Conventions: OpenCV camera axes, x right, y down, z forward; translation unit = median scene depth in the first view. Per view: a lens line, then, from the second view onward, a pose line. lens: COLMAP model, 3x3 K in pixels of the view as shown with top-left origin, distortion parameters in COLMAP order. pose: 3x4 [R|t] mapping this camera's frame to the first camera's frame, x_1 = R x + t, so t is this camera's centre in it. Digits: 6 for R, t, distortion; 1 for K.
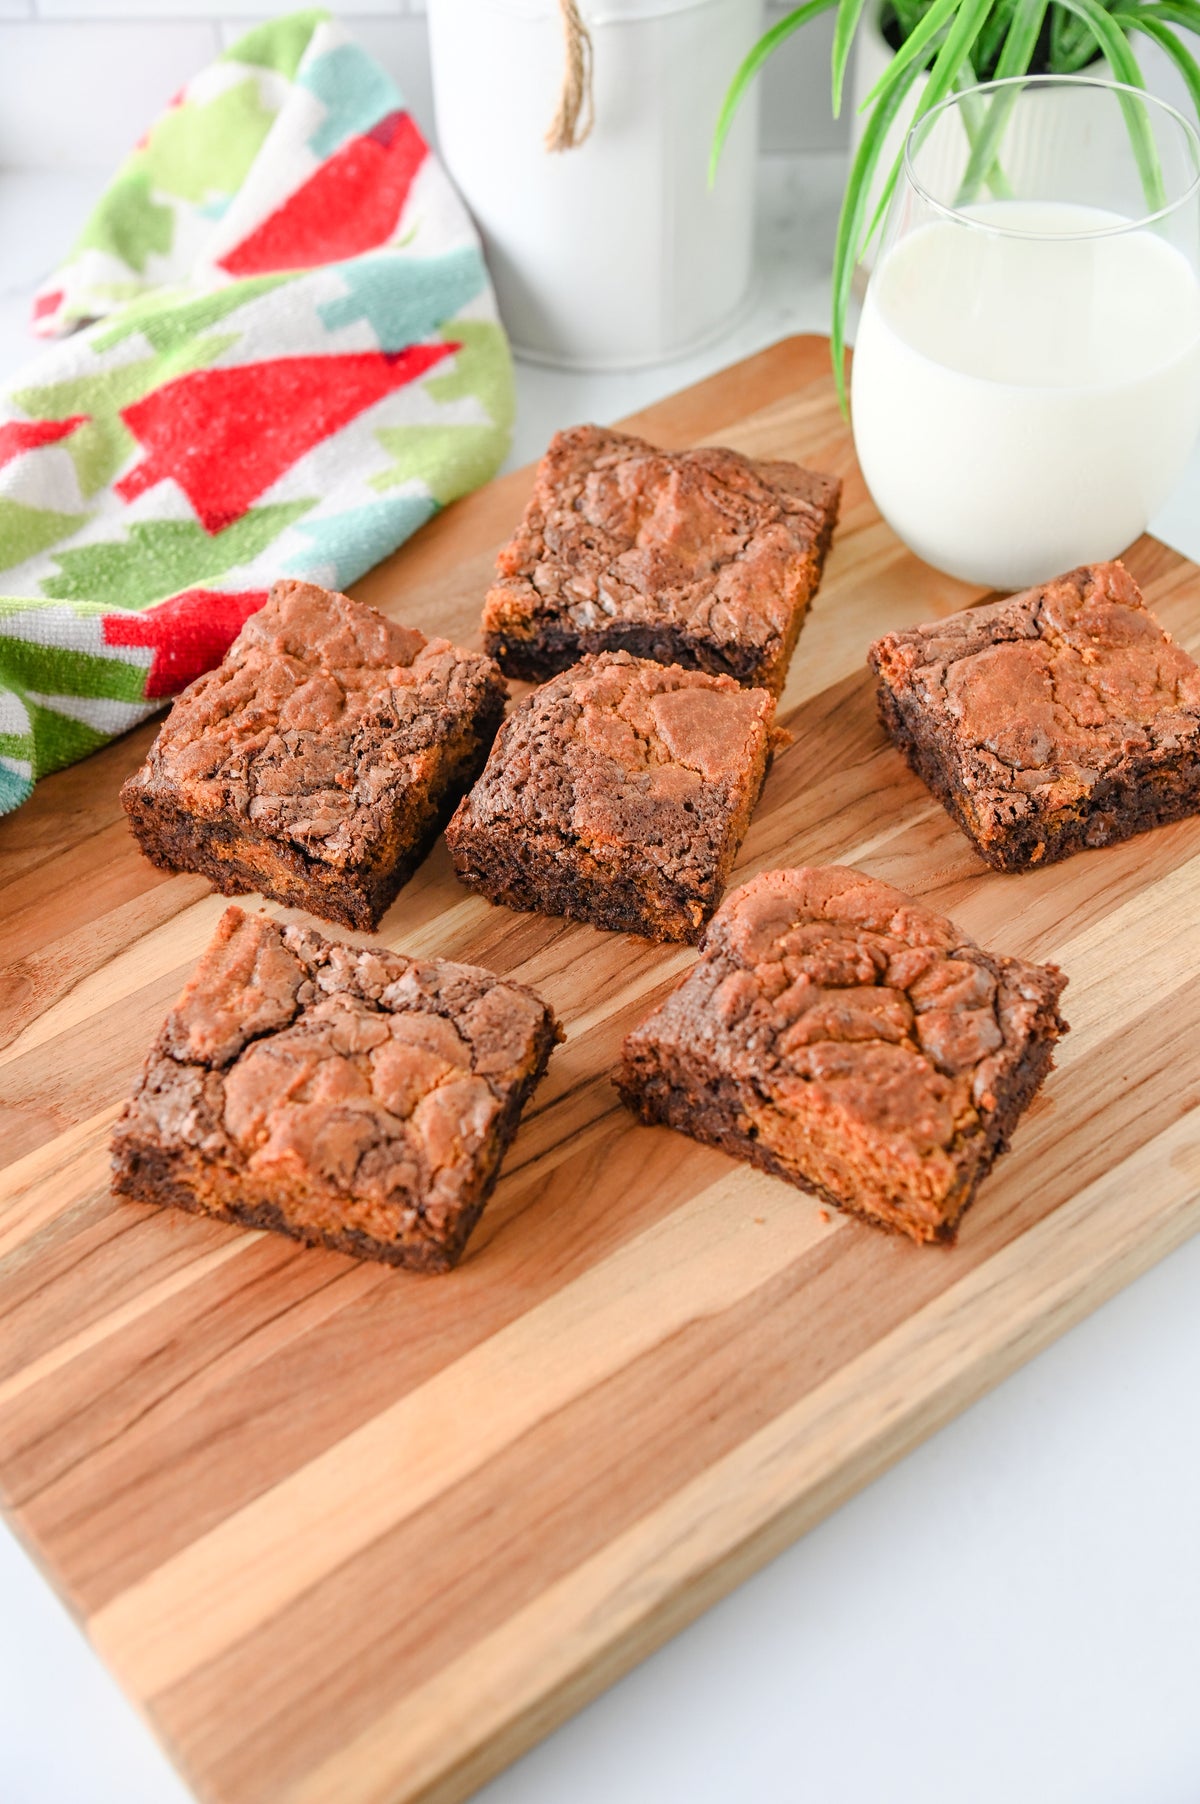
lens RADIAL K [[2357.0, 0, 600.4], [0, 2357.0, 892.5], [0, 0, 1]] dist [0.113465, 0.025182]
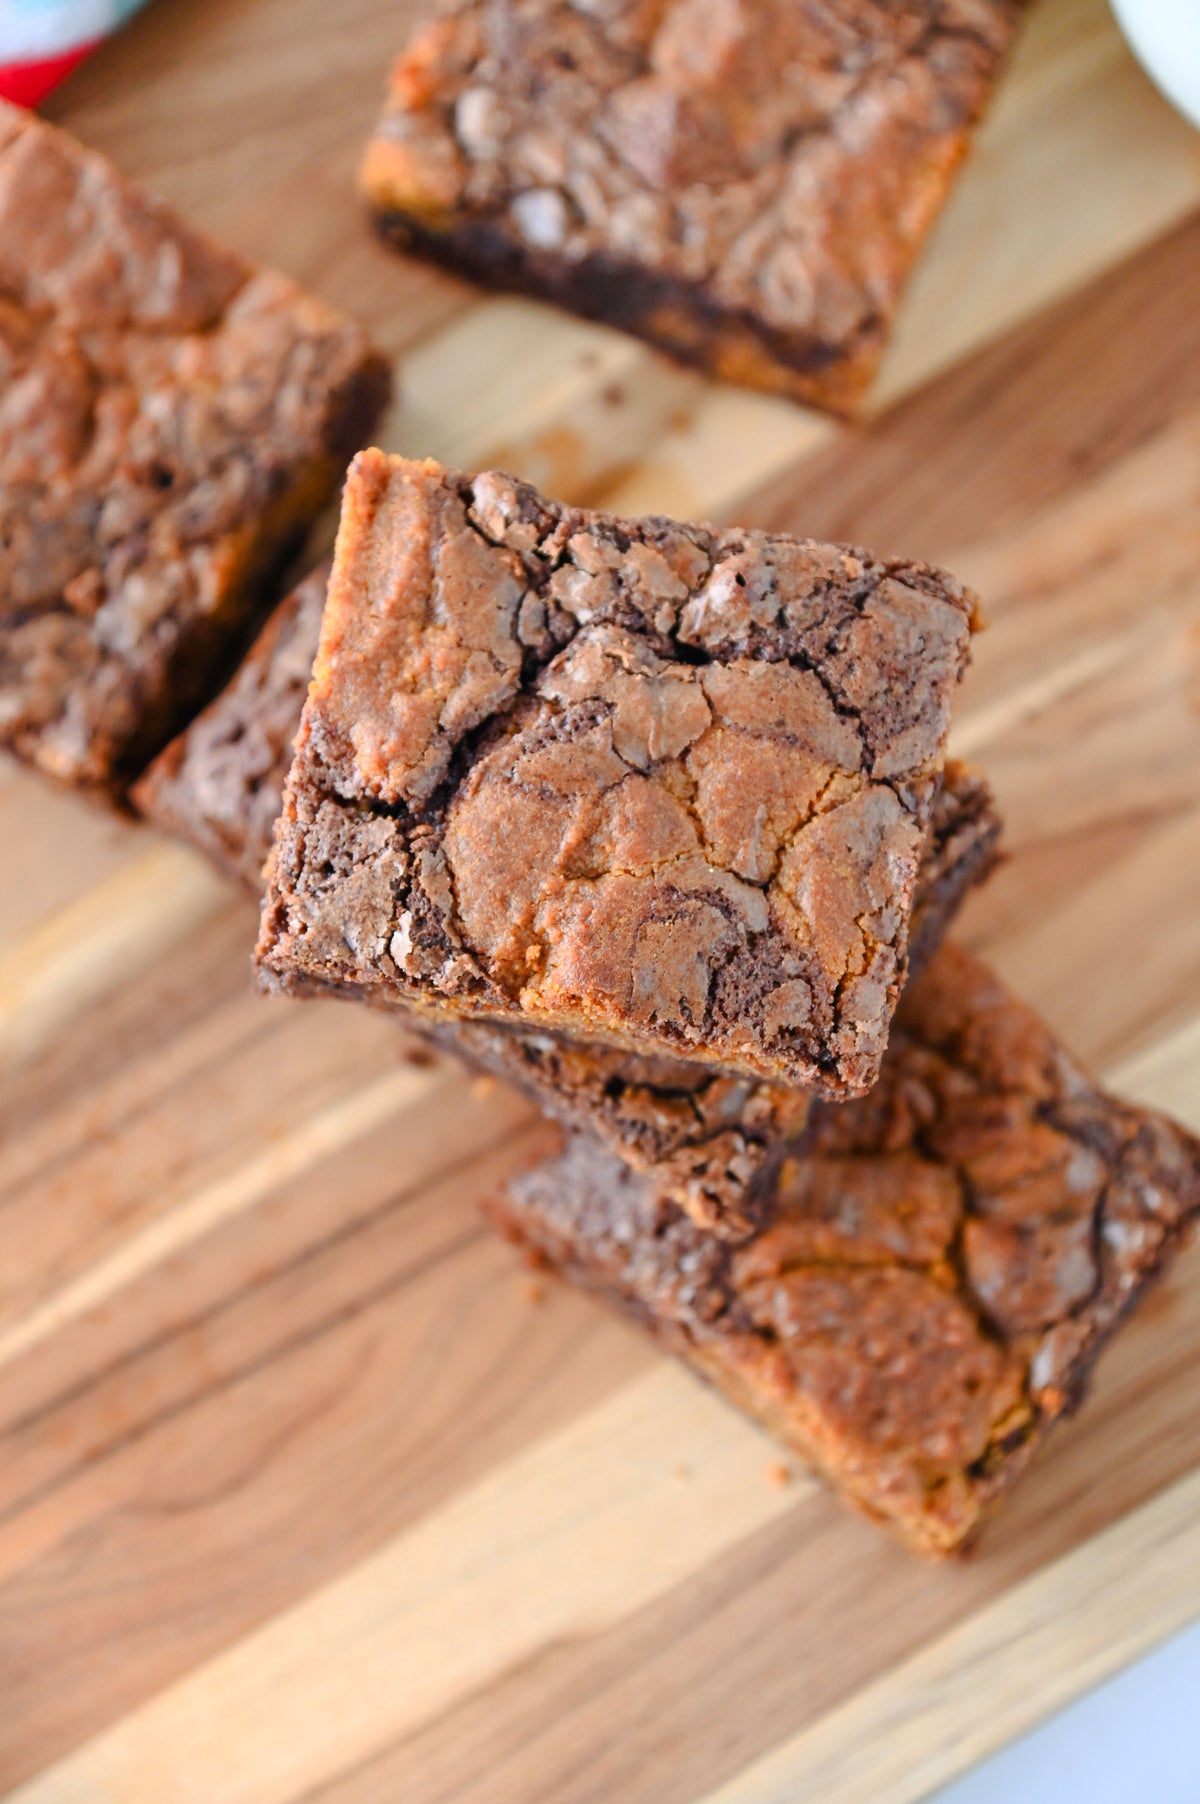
lens RADIAL K [[3627.4, 0, 600.0], [0, 3627.4, 902.0], [0, 0, 1]] dist [0.306310, 0.048318]
pose [[0.994333, 0.104367, -0.020211, 0.048555], [-0.079987, 0.859743, 0.504425, -0.490597], [0.070022, -0.499950, 0.863219, 0.206642]]
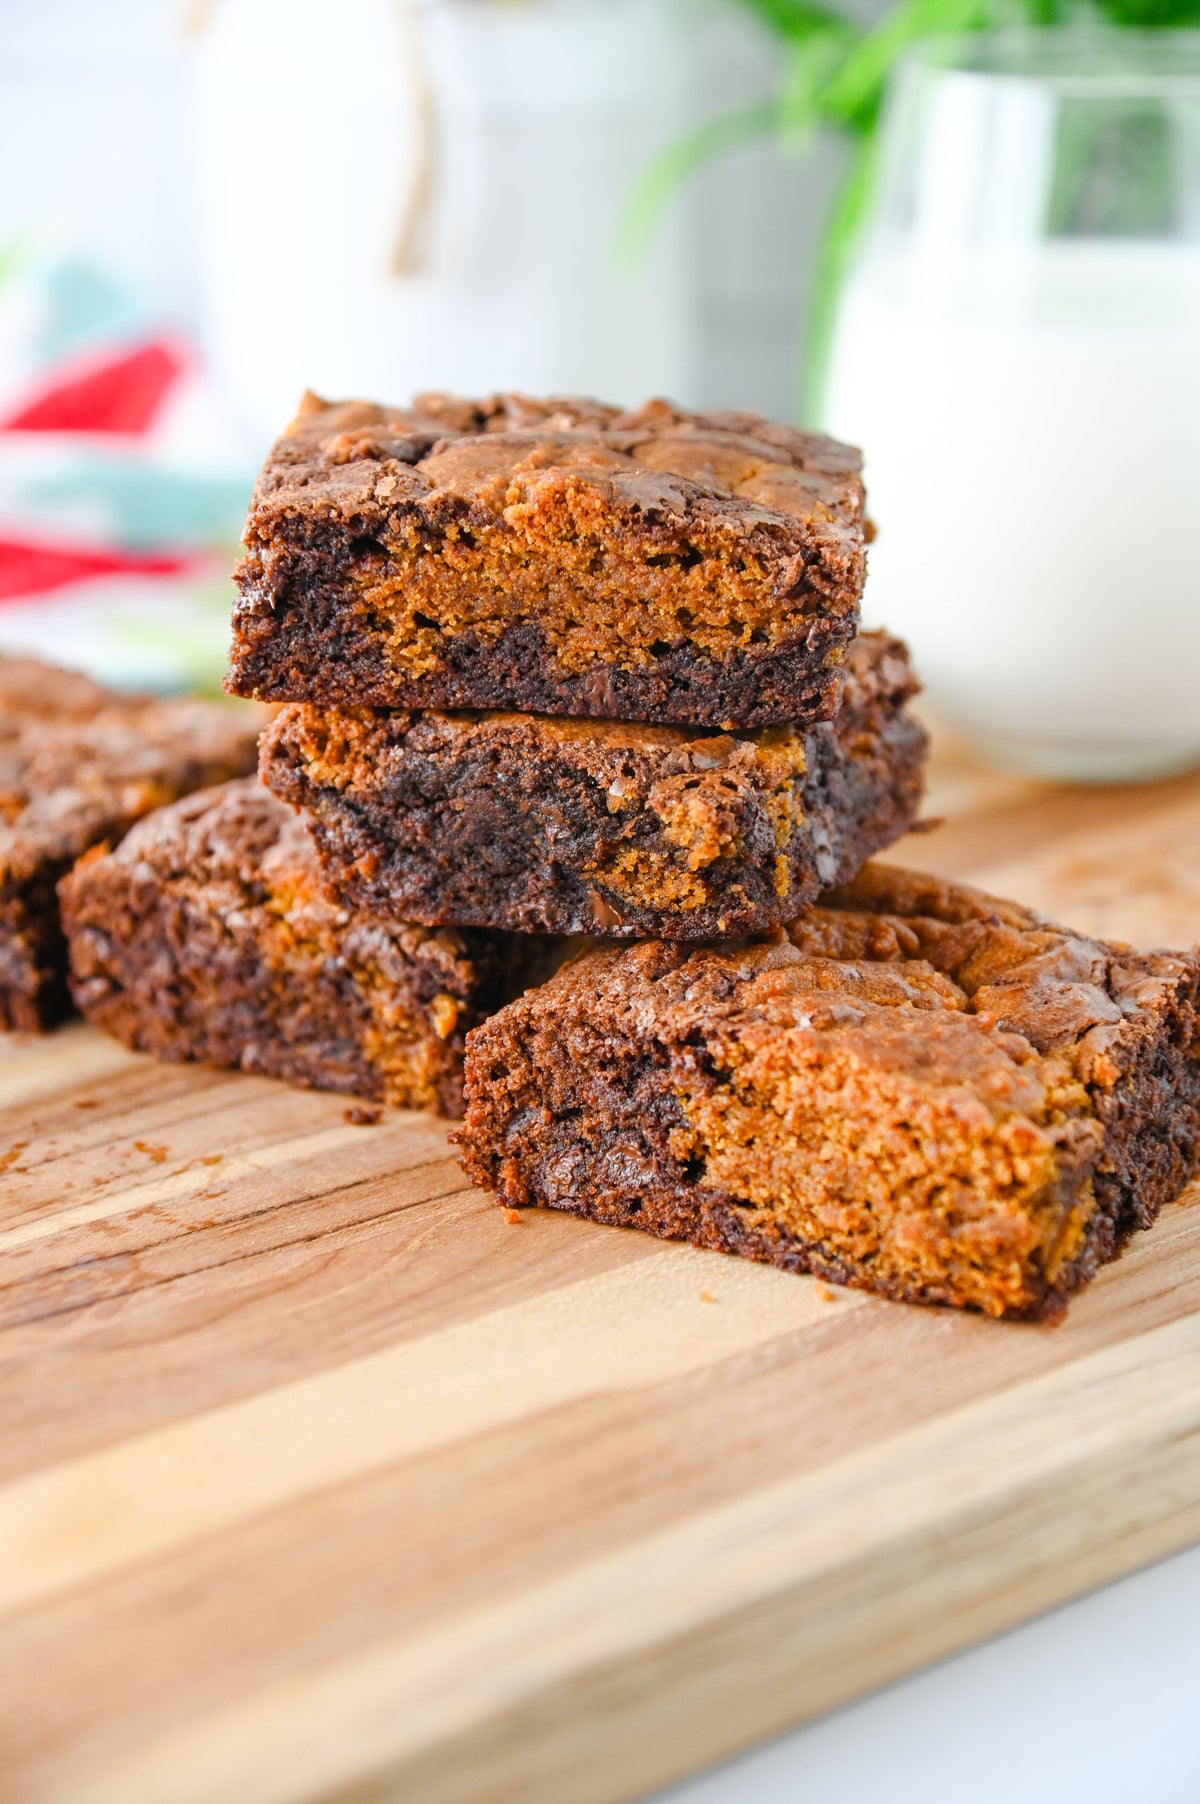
lens RADIAL K [[3627.4, 0, 600.0], [0, 3627.4, 902.0], [0, 0, 1]] dist [0.306310, 0.048318]
pose [[0.999169, 0.019246, 0.035918, 0.009006], [-0.000211, 0.883862, -0.467748, 0.448418], [-0.040749, 0.467352, 0.883132, 0.198582]]
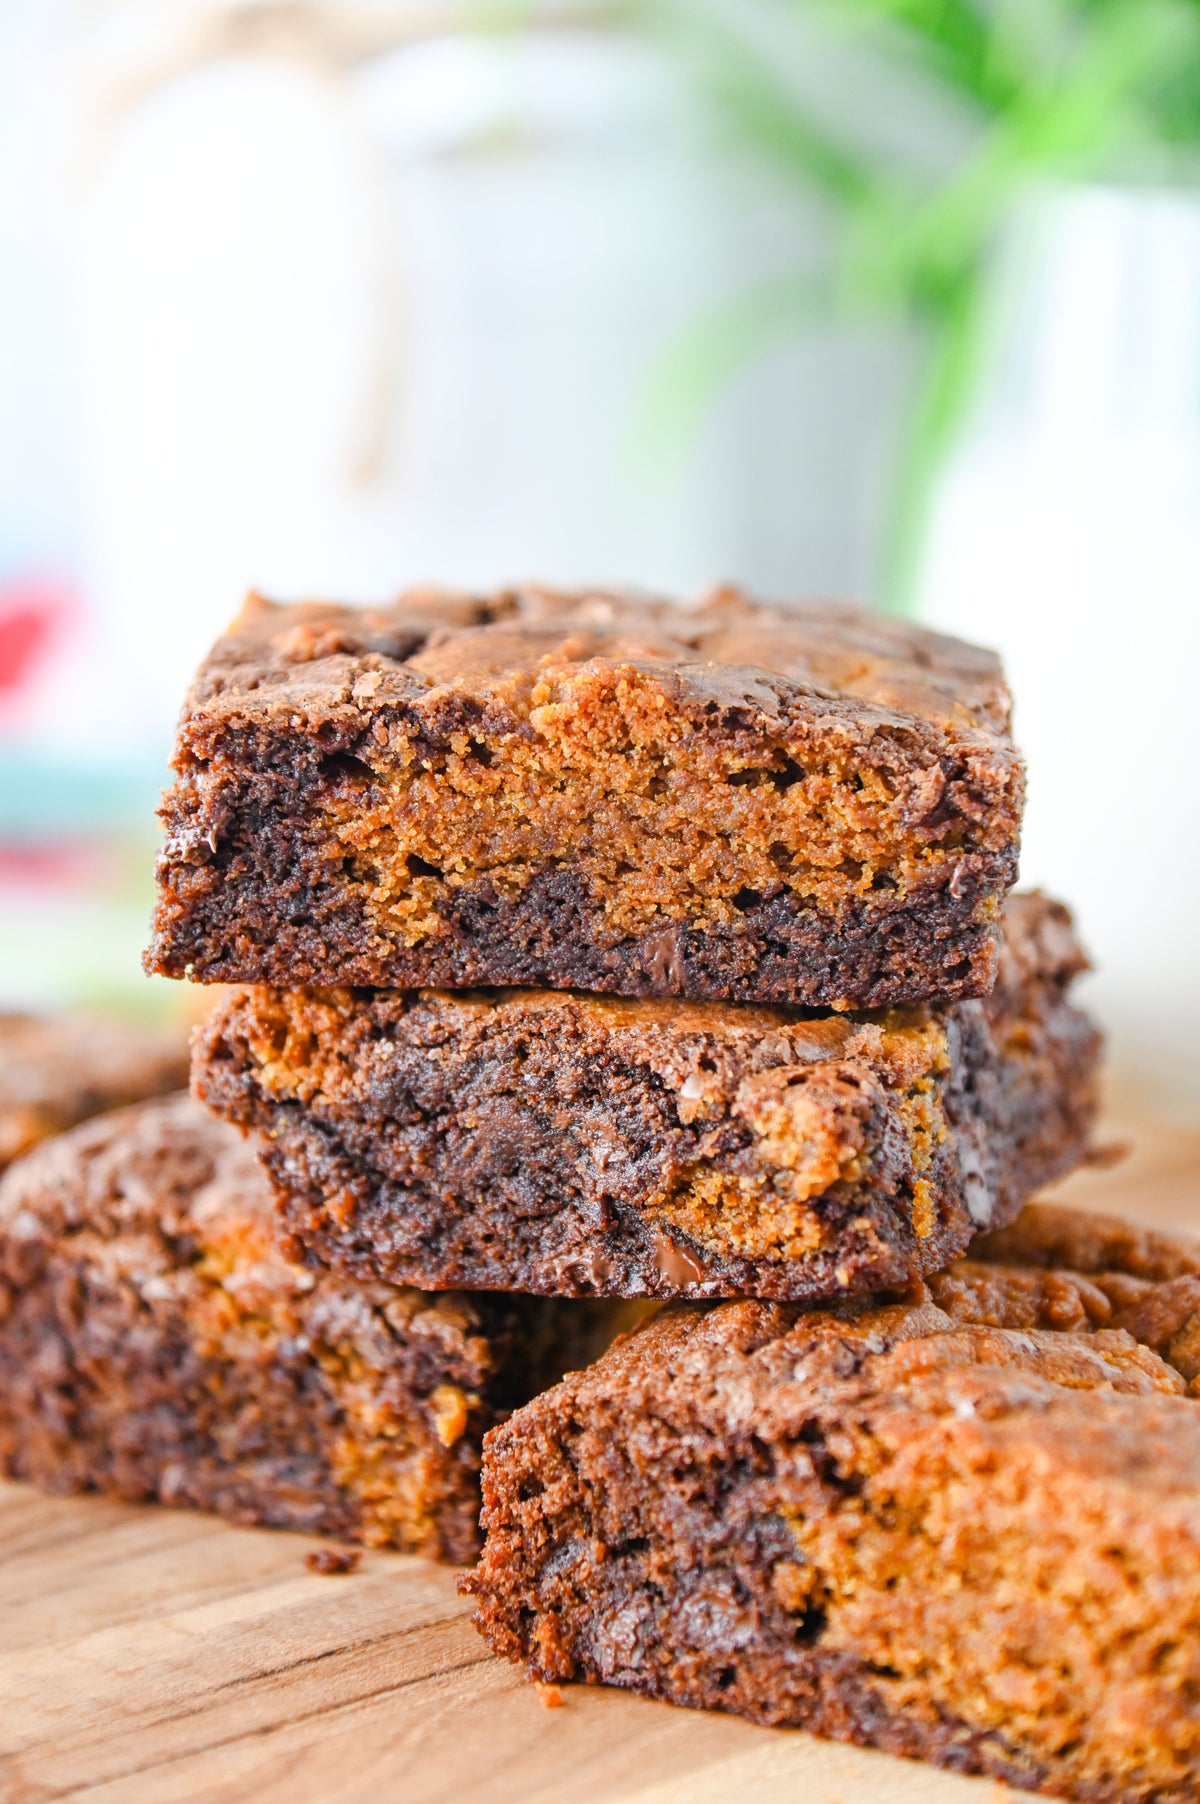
lens RADIAL K [[4509.9, 0, 597.6], [0, 4509.9, 950.2], [0, 0, 1]] dist [0.460588, 0.608997]
pose [[0.998781, 0.015071, 0.047010, -0.009777], [0.013509, 0.832468, -0.553909, 0.429618], [-0.047482, 0.553869, 0.831249, 0.293840]]
